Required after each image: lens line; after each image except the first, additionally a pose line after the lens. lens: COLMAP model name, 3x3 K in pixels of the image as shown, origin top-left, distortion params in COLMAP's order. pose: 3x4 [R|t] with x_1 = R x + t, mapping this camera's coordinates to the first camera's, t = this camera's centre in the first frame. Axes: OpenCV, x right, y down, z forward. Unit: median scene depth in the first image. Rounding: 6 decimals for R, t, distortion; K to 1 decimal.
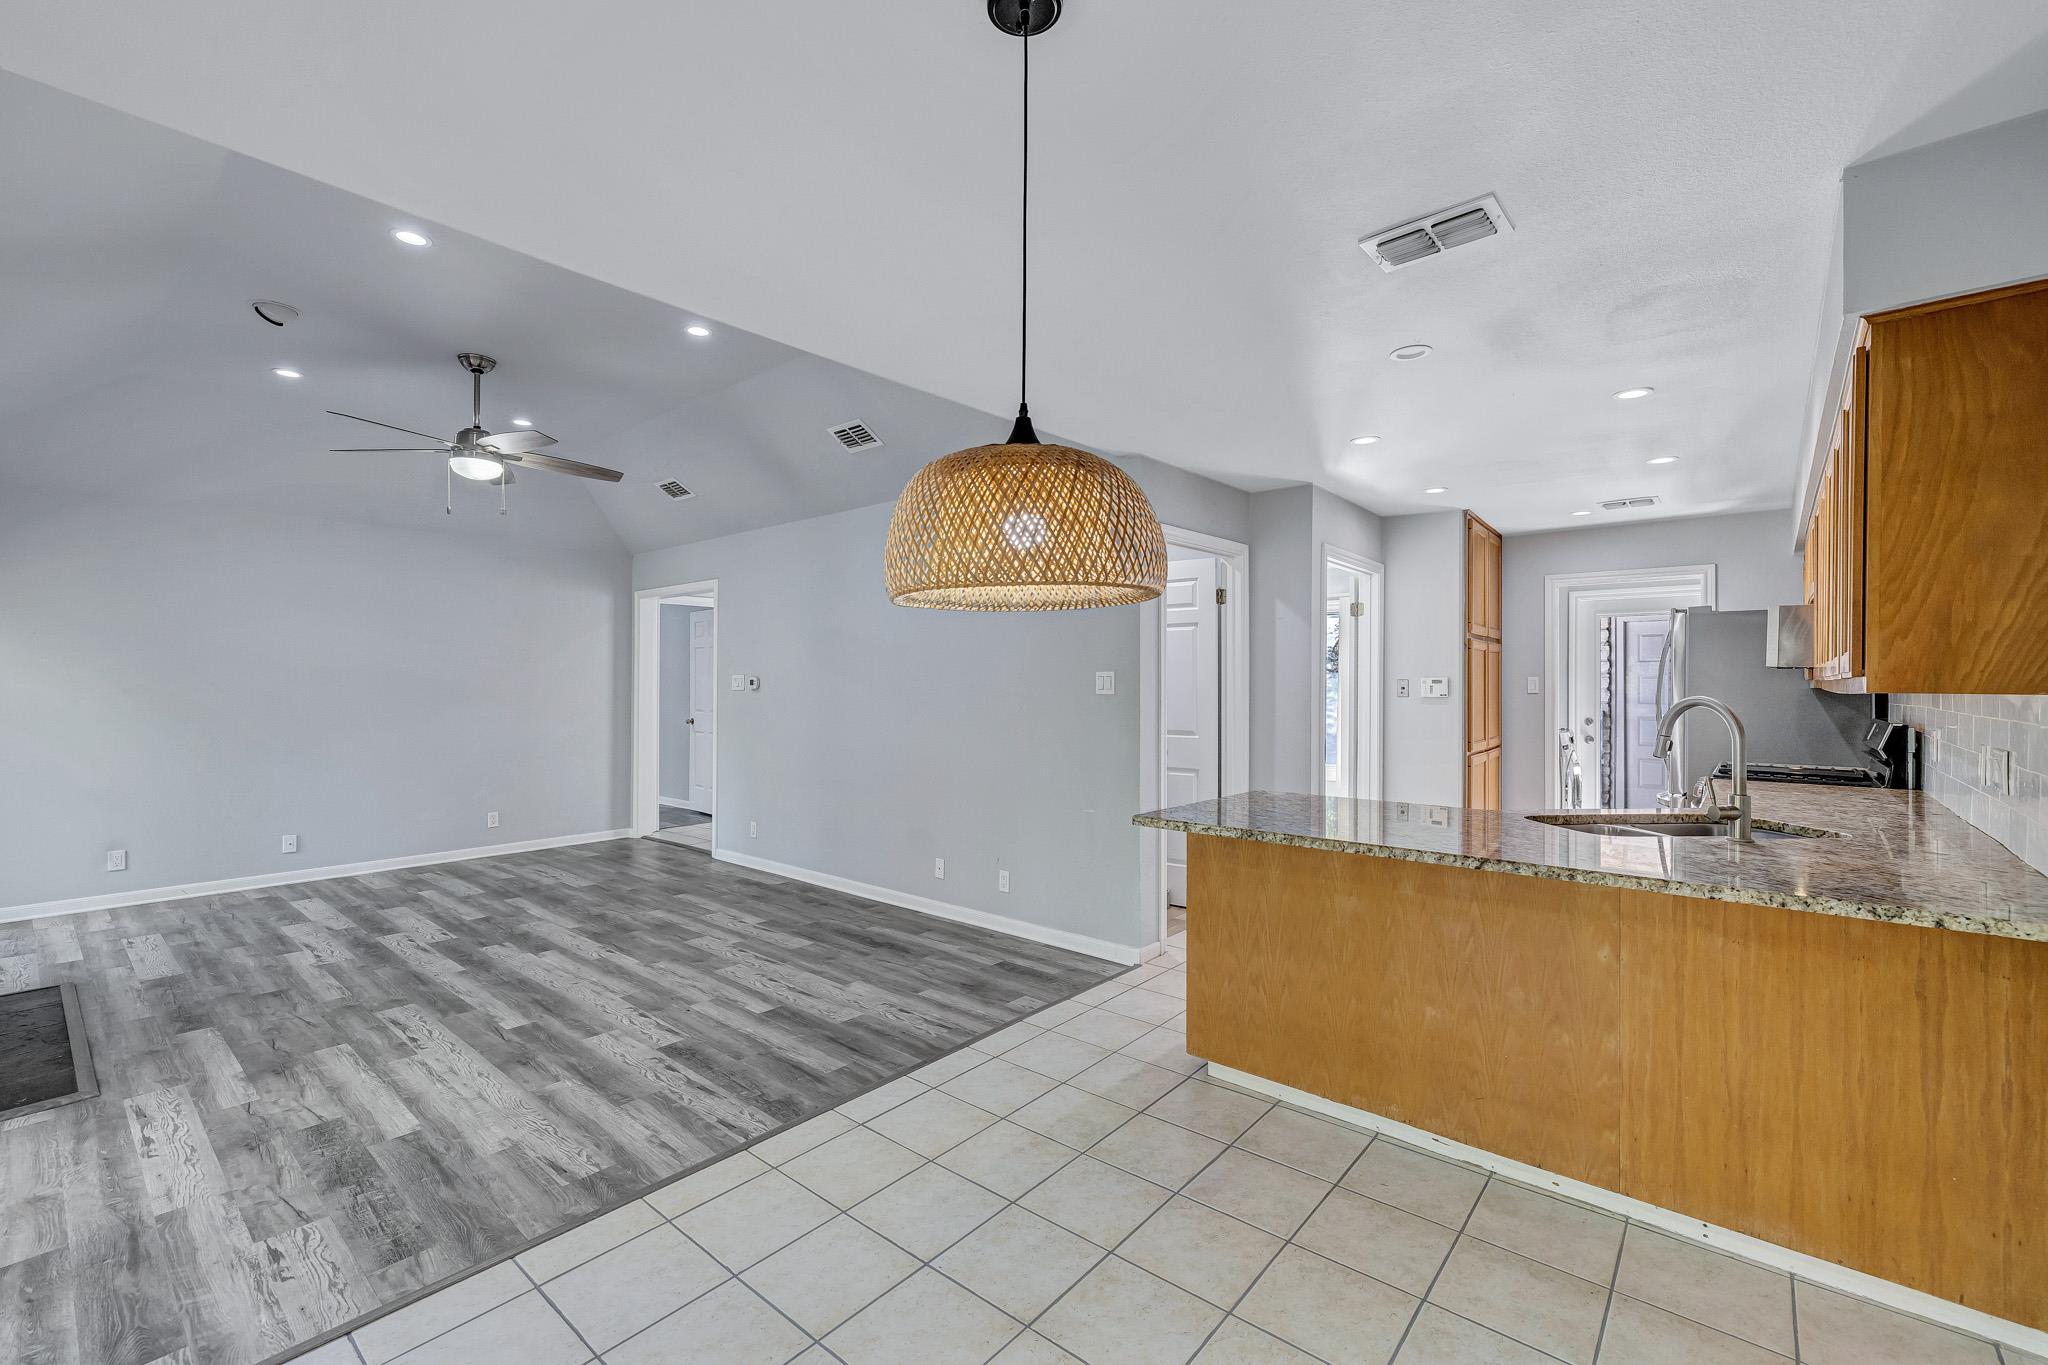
lens RADIAL K [[854.4, 0, 1029.1], [0, 854.4, 683.5], [0, 0, 1]] dist [0.000921, 0.000358]
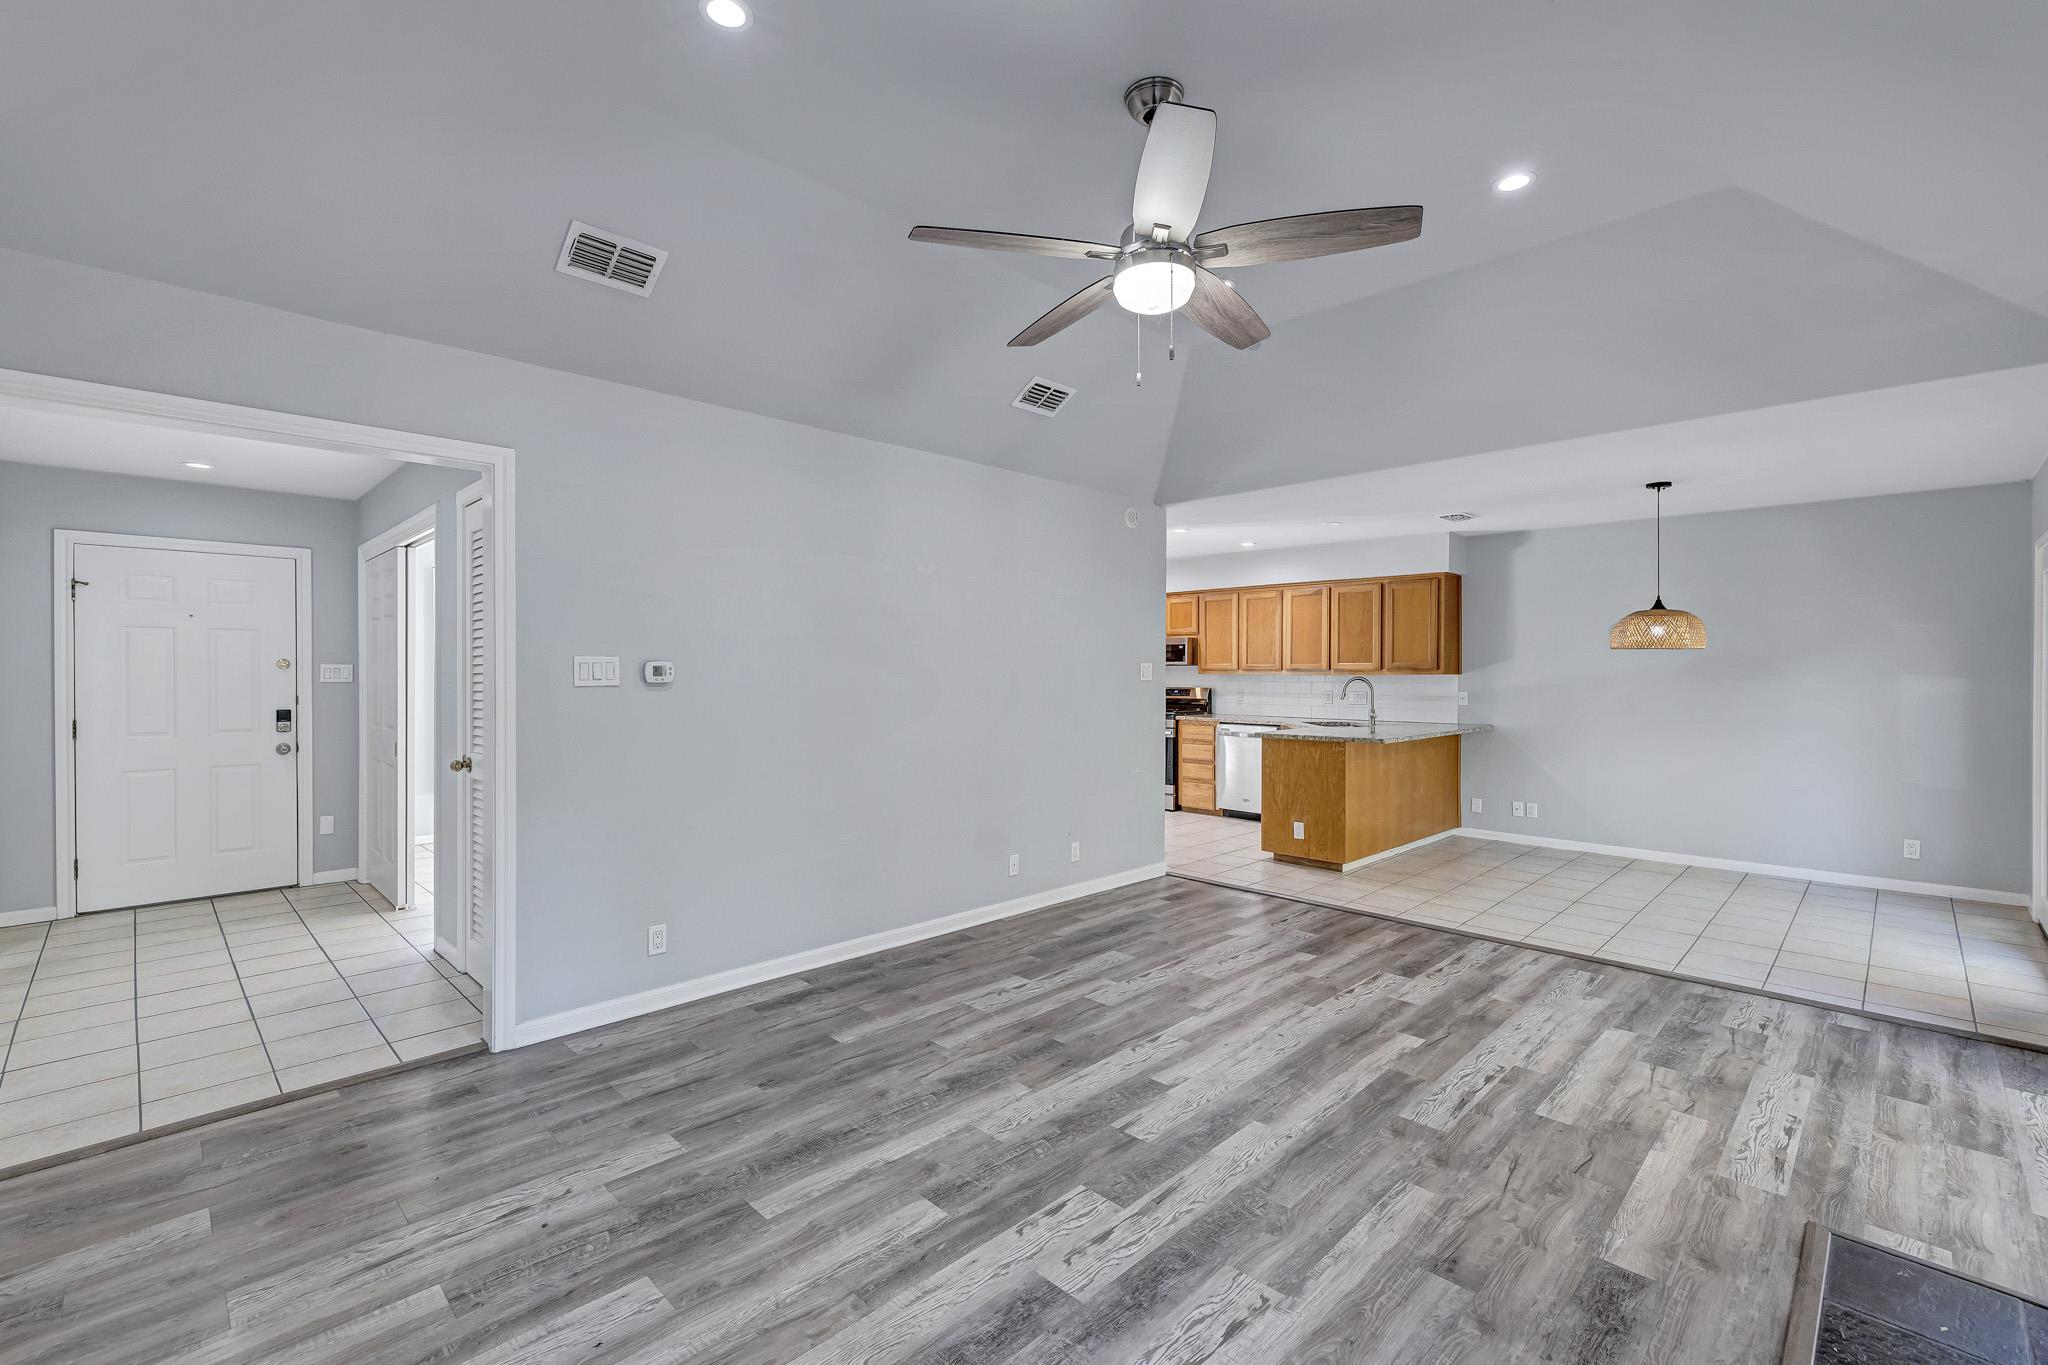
lens RADIAL K [[870.9, 0, 999.8], [0, 870.9, 680.8], [0, 0, 1]] dist [0.001685, 0.000163]
pose [[0.108302, -0.011101, 0.994056, -1.570395], [0.000469, 0.999938, 0.011115, -0.002273], [-0.994118, -0.000738, 0.108300, 1.327658]]
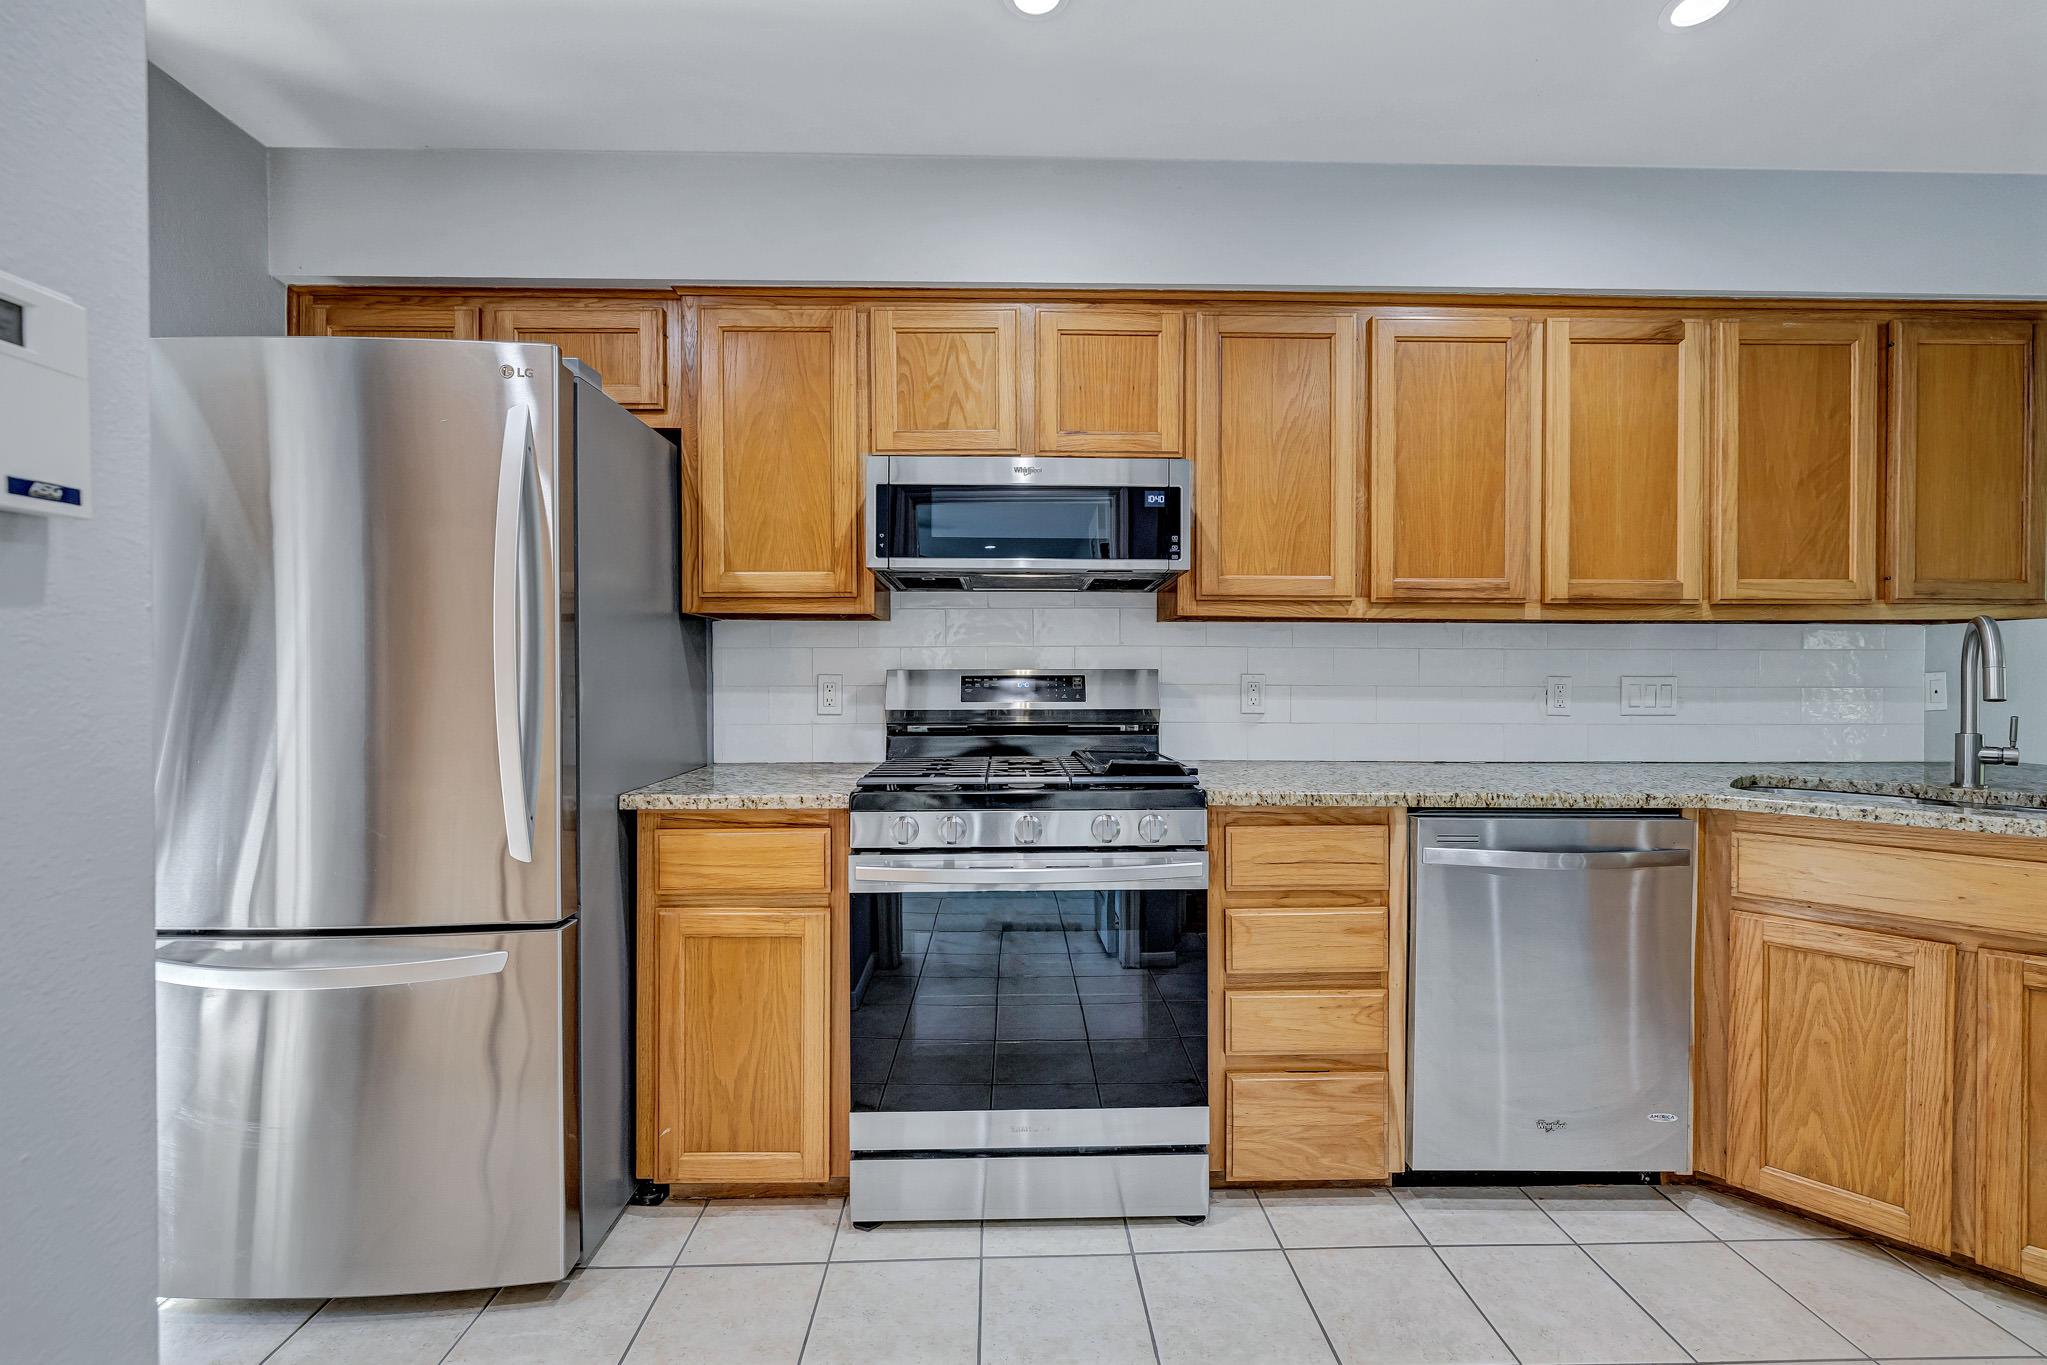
lens RADIAL K [[877.2, 0, 1015.9], [0, 877.2, 681.2], [0, 0, 1]] dist [0.000724, 0.000235]
pose [[-0.667666, -0.009574, 0.744399, 0.554533], [-0.002335, 0.999939, 0.010766, 0.048026], [-0.744457, 0.005450, -0.667648, 1.557743]]
